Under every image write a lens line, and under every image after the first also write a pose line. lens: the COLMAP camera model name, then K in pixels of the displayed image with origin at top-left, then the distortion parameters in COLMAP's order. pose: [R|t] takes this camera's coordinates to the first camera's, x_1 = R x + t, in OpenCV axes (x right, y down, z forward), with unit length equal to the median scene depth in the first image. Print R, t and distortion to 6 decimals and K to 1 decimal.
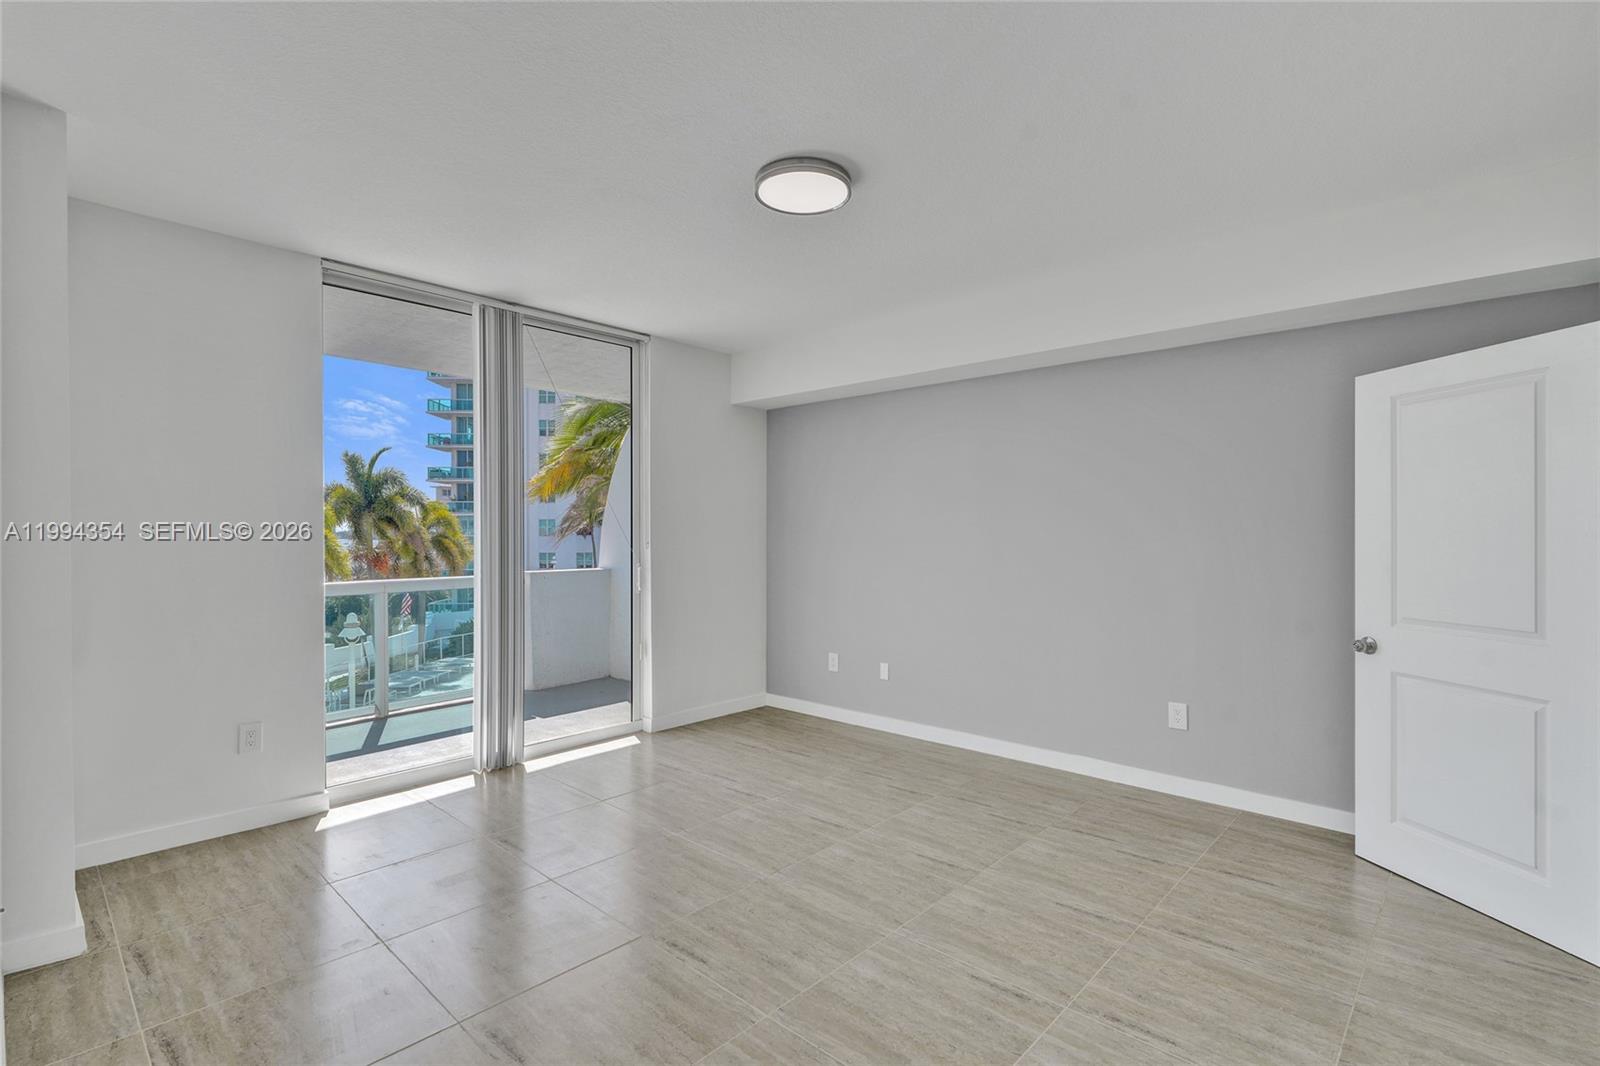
lens RADIAL K [[729.4, 0, 800.0], [0, 729.4, 533.0], [0, 0, 1]] dist [0.003074, 0.001069]
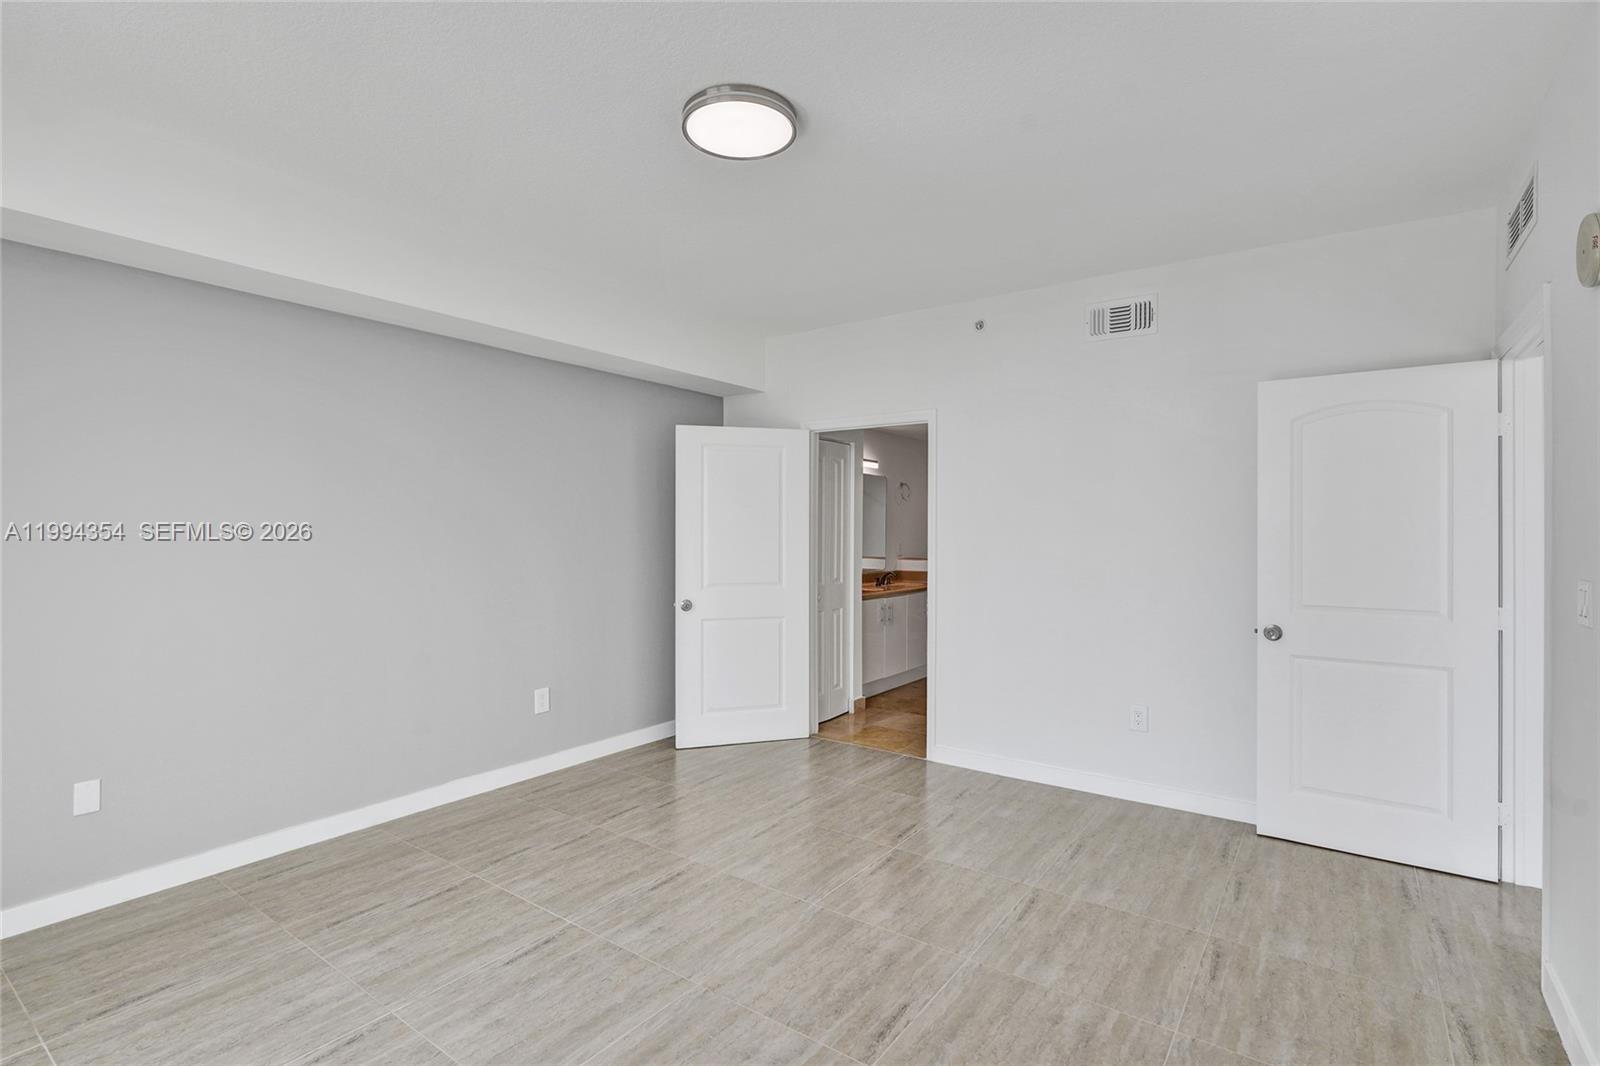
lens RADIAL K [[752.7, 0, 802.5], [0, 752.7, 526.1], [0, 0, 1]] dist [0.005954, 0.000744]
pose [[-0.107244, 0.007858, 0.994202, -0.569824], [-0.000468, 0.999968, -0.007954, 0.002673], [-0.994233, -0.001319, -0.107237, 0.670387]]
